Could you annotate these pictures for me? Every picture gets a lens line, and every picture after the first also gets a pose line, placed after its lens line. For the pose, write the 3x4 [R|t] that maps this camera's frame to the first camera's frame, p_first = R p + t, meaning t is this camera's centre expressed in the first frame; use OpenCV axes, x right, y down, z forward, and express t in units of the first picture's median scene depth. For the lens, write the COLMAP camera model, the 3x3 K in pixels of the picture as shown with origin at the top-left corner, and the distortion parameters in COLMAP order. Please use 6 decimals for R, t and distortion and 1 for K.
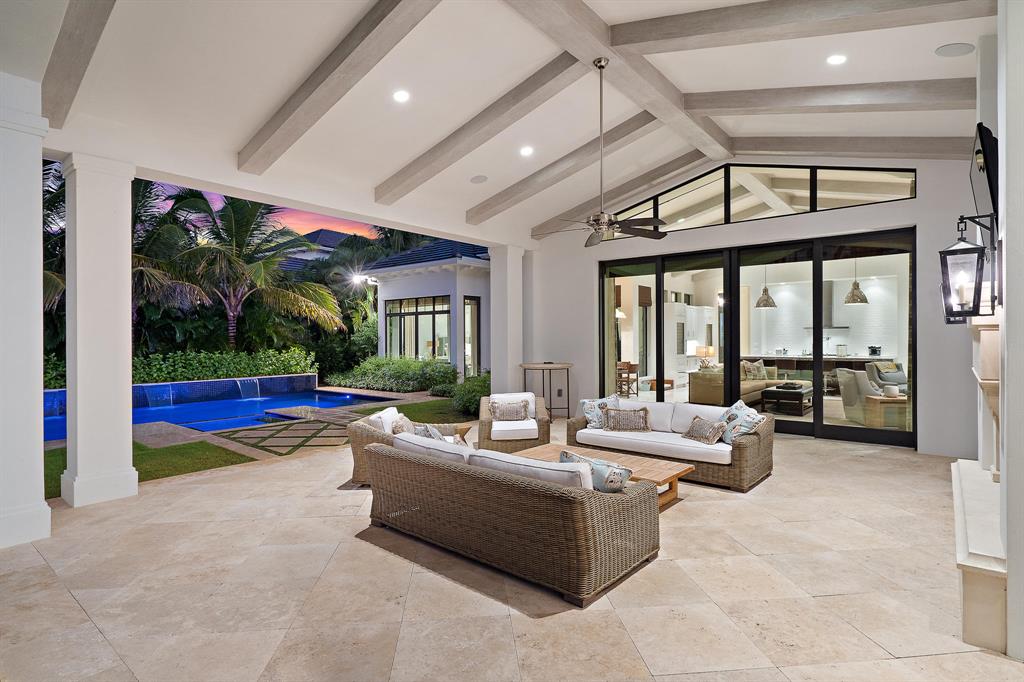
lens RADIAL K [[525.7, 0, 506.5], [0, 525.7, 339.2], [0, 0, 1]] dist [-0.002444, -0.000423]
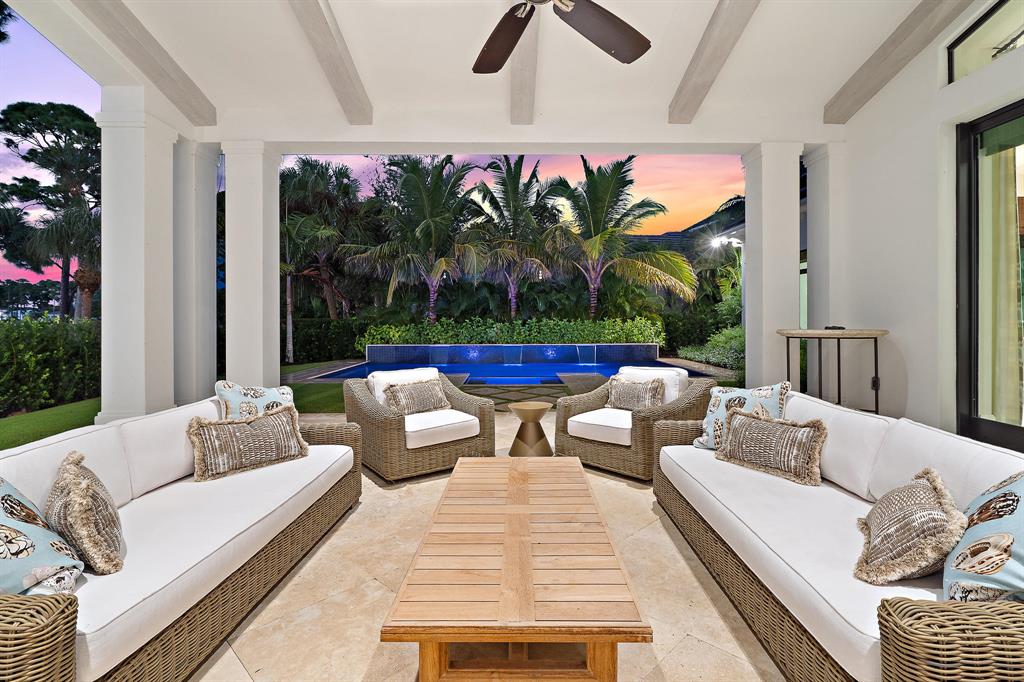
lens RADIAL K [[490.5, 0, 515.4], [0, 490.5, 316.4], [0, 0, 1]] dist [-0.003435, -0.000451]
pose [[0.650009, -0.001900, -0.759924, 0.157092], [-0.002148, 0.999988, -0.004337, 0.020880], [0.759923, 0.004452, 0.649998, 0.231979]]
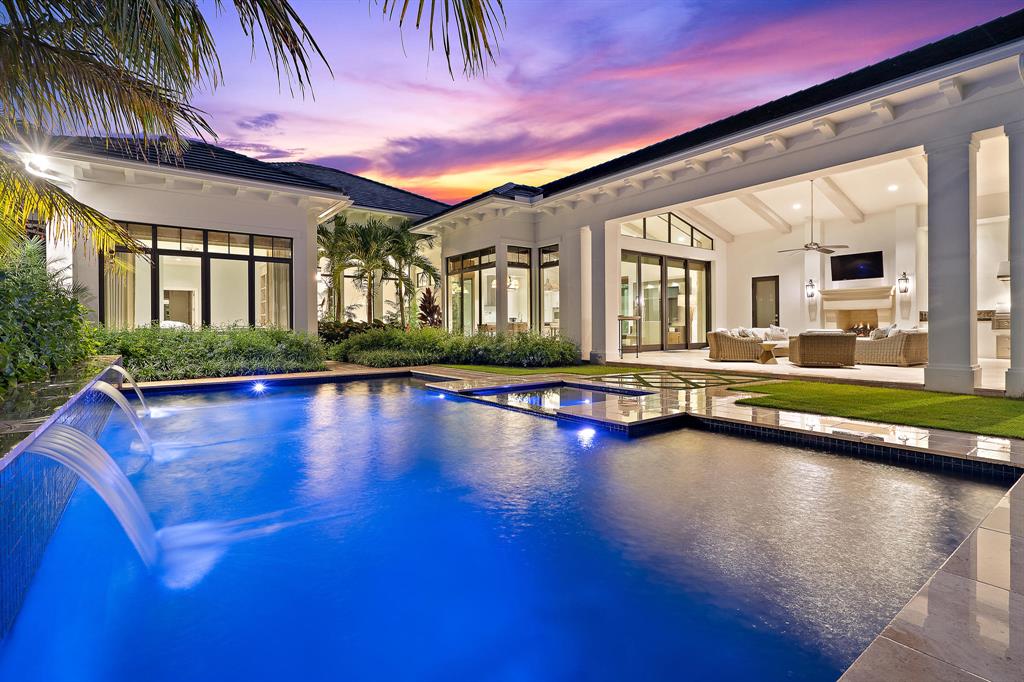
lens RADIAL K [[480.1, 0, 512.2], [0, 480.1, 328.8], [0, 0, 1]] dist [-0.001344, 0.000107]
pose [[0.230907, 0.000094, 0.972976, -0.720468], [0.006193, 0.999980, -0.001566, 0.046655], [-0.972956, 0.006387, 0.230902, 0.586982]]
